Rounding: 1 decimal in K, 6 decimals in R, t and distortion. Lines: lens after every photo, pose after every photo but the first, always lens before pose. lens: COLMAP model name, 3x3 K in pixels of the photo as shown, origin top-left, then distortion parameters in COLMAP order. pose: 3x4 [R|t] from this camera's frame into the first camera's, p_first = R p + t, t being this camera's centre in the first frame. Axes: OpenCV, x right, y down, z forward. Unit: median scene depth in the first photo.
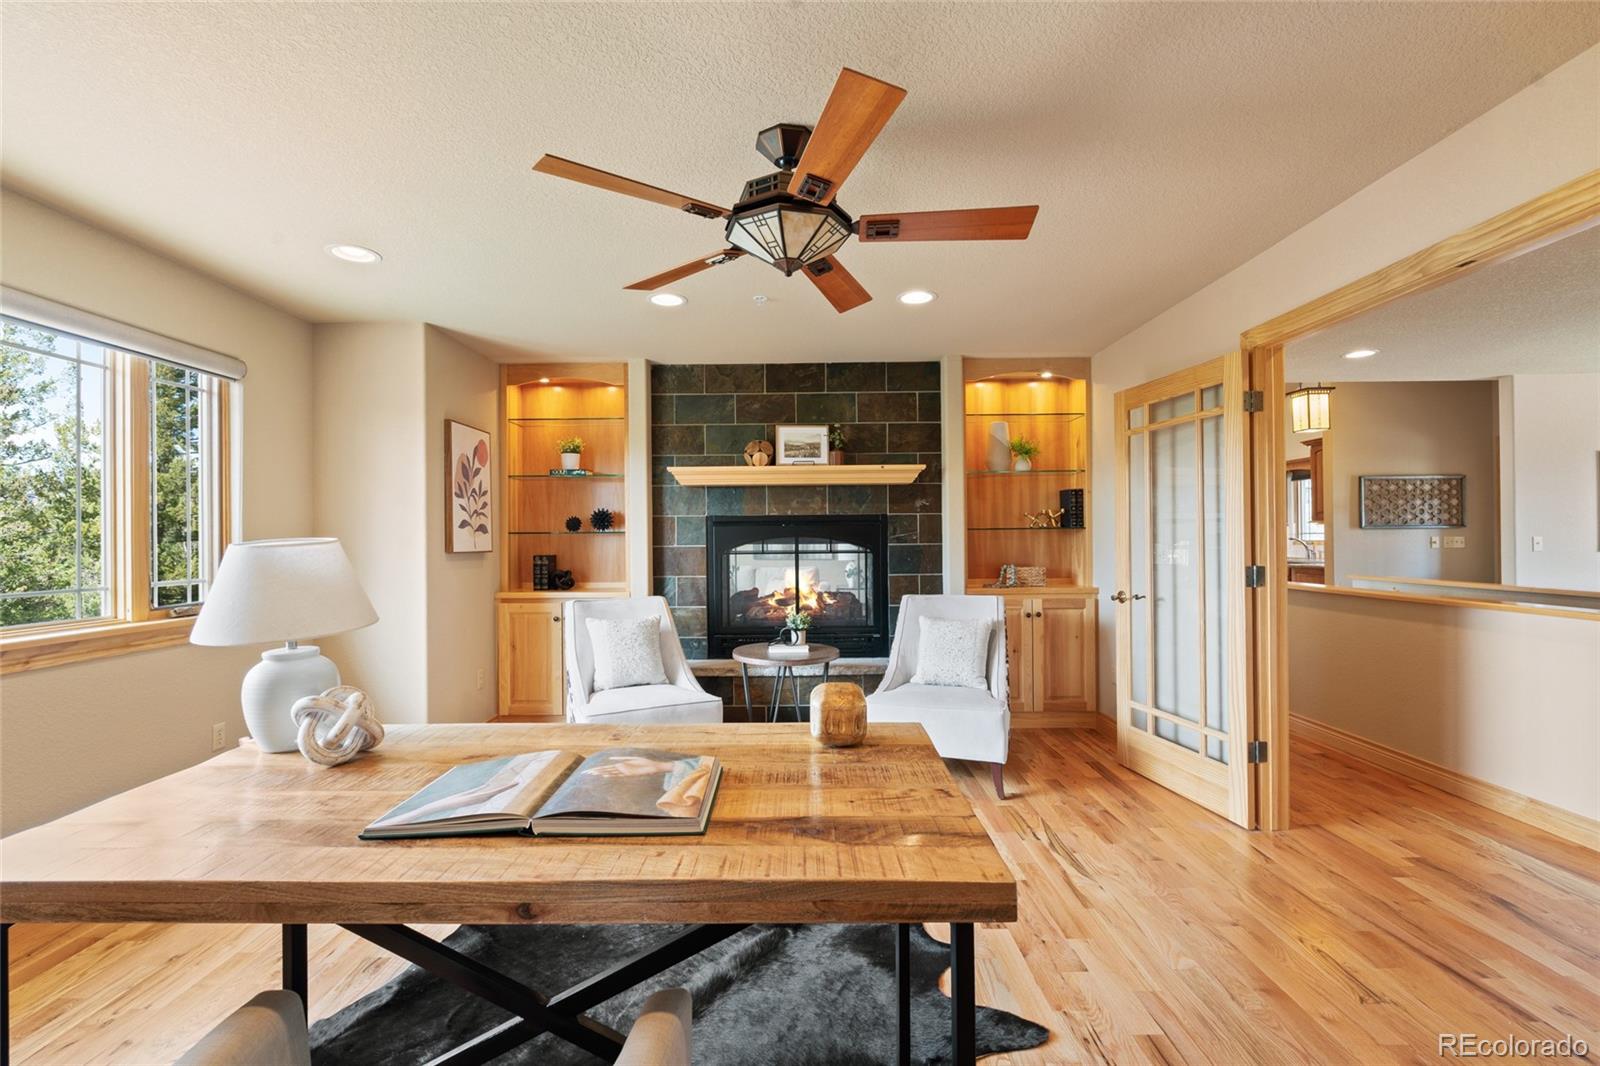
lens RADIAL K [[709.2, 0, 798.1], [0, 709.2, 534.7], [0, 0, 1]] dist [-0.002890, -0.000556]
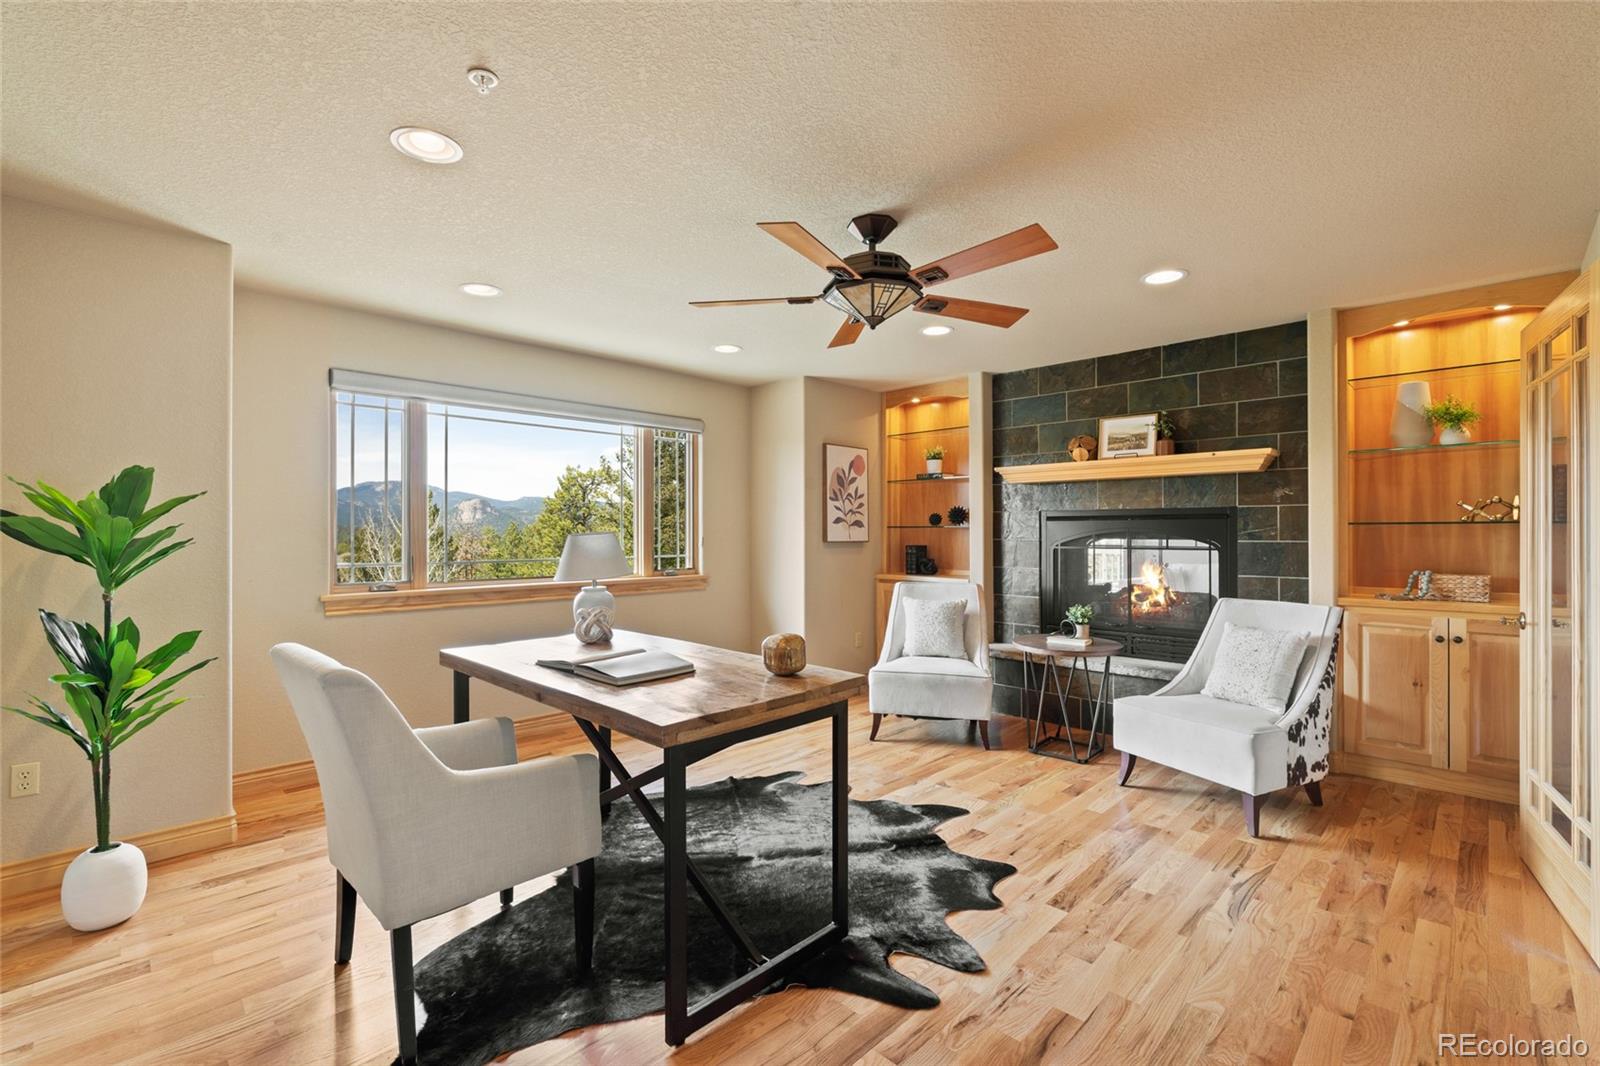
lens RADIAL K [[709.2, 0, 791.5], [0, 709.2, 532.3], [0, 0, 1]] dist [-0.002890, -0.000556]
pose [[0.710290, 0.008050, -0.703864, 0.358310], [-0.002007, 0.999954, 0.009412, -0.004486], [0.703907, -0.005273, 0.710273, -0.007952]]
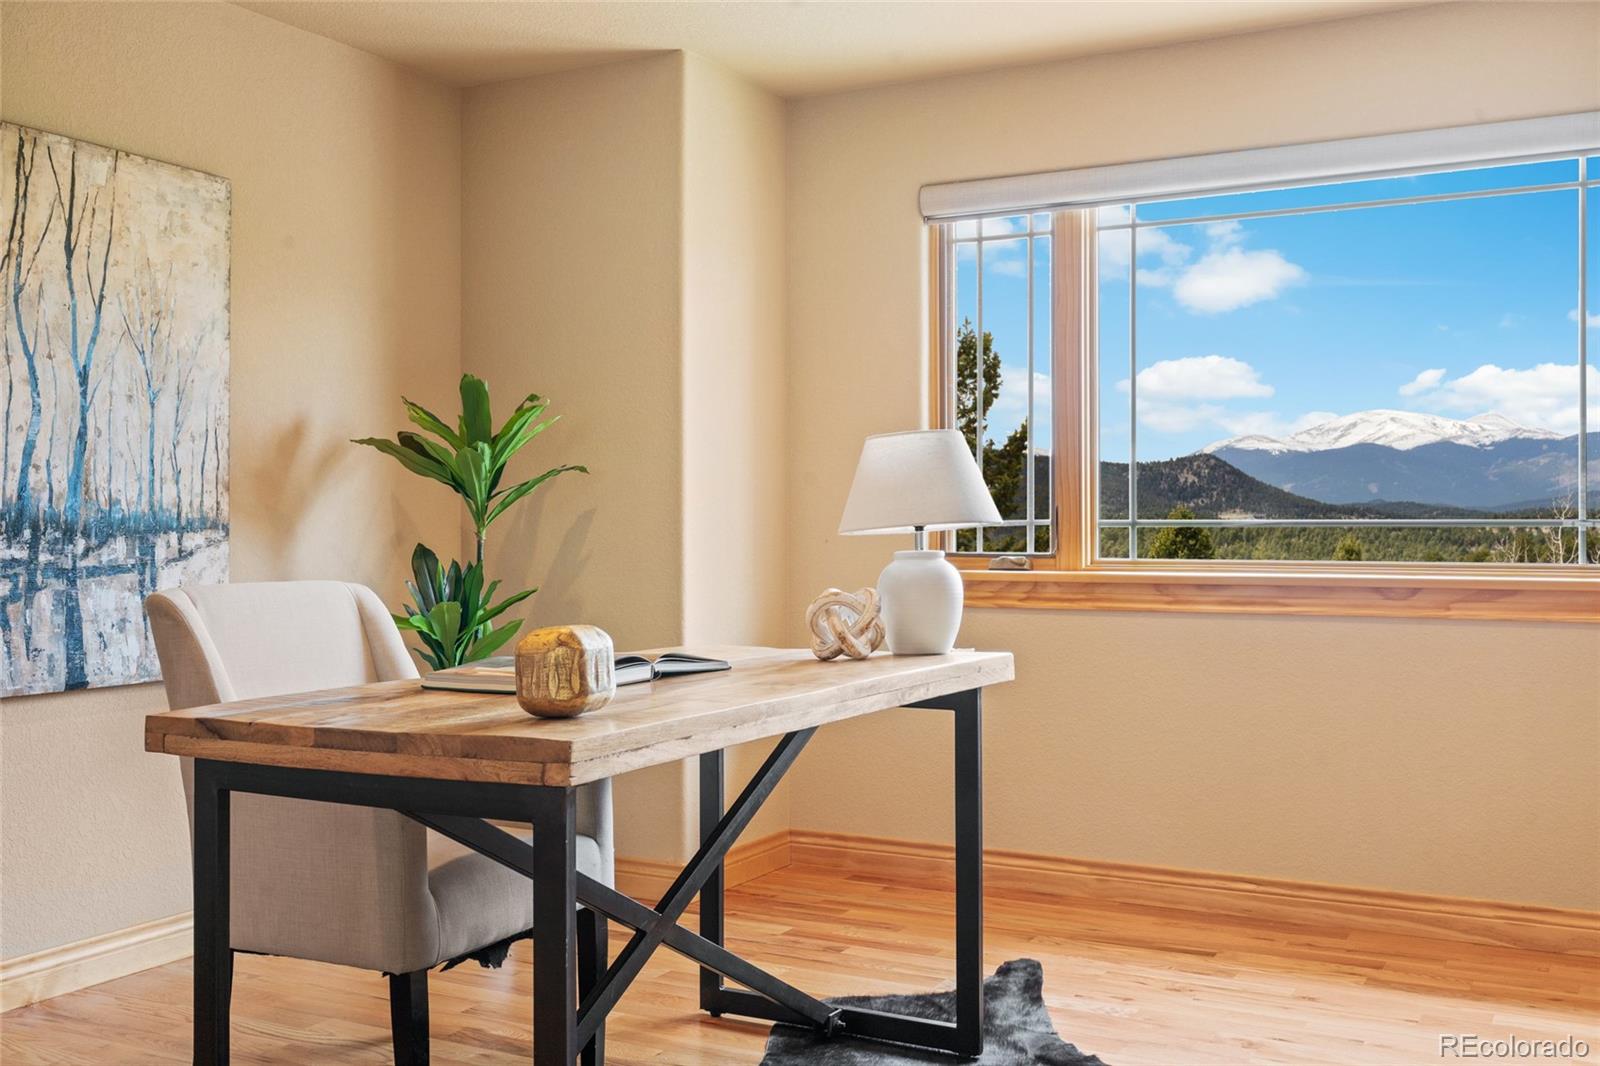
lens RADIAL K [[1595.7, 0, 801.3], [0, 1595.7, 530.4], [0, 0, 1]] dist [-0.006268, 0.000000]
pose [[-0.449600, 0.012469, -0.893143, 0.404226], [0.008783, 0.999916, 0.009538, 0.037142], [0.893187, -0.003556, -0.449671, 0.596883]]
